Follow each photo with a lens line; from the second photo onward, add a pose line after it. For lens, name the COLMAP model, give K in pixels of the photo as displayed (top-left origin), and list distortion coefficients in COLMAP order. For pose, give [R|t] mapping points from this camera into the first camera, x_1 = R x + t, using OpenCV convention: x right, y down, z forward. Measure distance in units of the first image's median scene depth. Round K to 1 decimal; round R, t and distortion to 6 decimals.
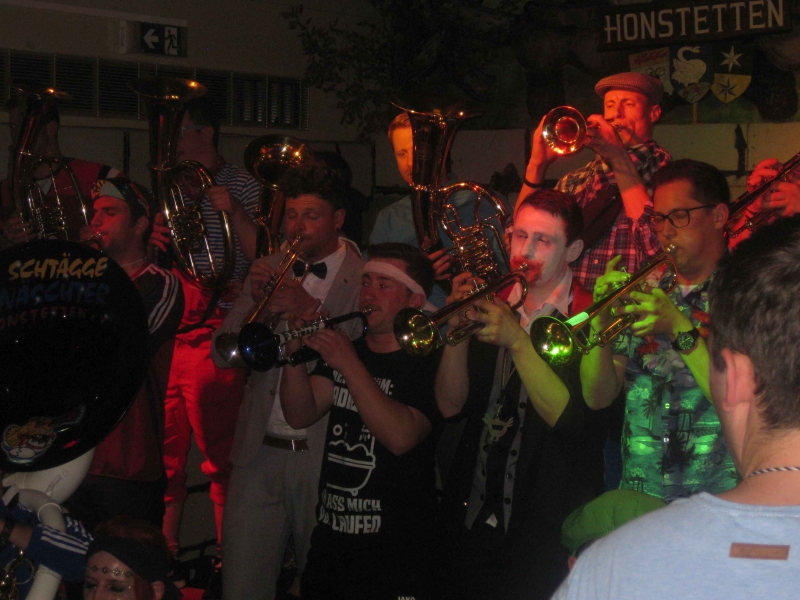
lens RADIAL K [[1965.3, 0, 400.0], [0, 1965.3, 300.0], [0, 0, 1]] dist [-0.060229, 0.416773]
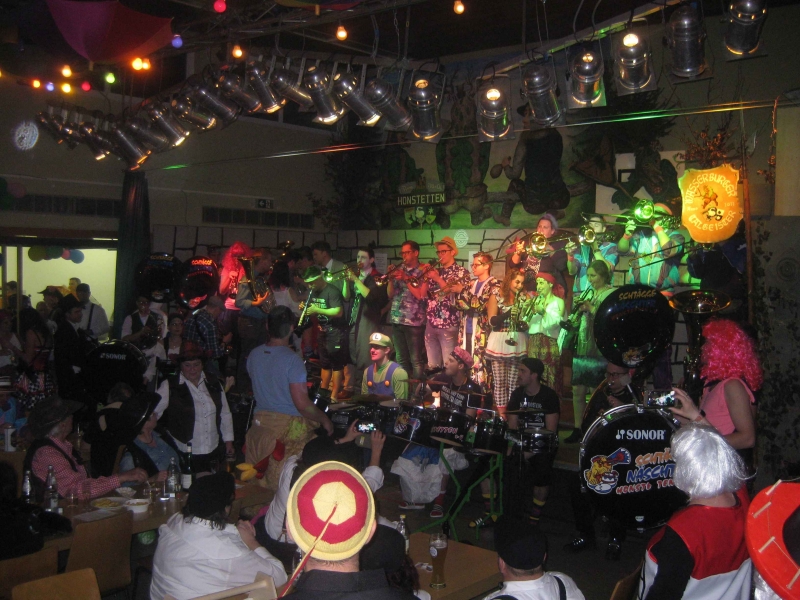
lens RADIAL K [[883.3, 0, 400.0], [0, 883.3, 300.0], [0, 0, 1]] dist [-0.193842, 0.227336]
pose [[0.996020, 0.022395, -0.086268, 0.247145], [-0.022364, 0.999749, 0.001330, 0.030414], [0.086277, 0.000604, 0.996271, -0.517799]]
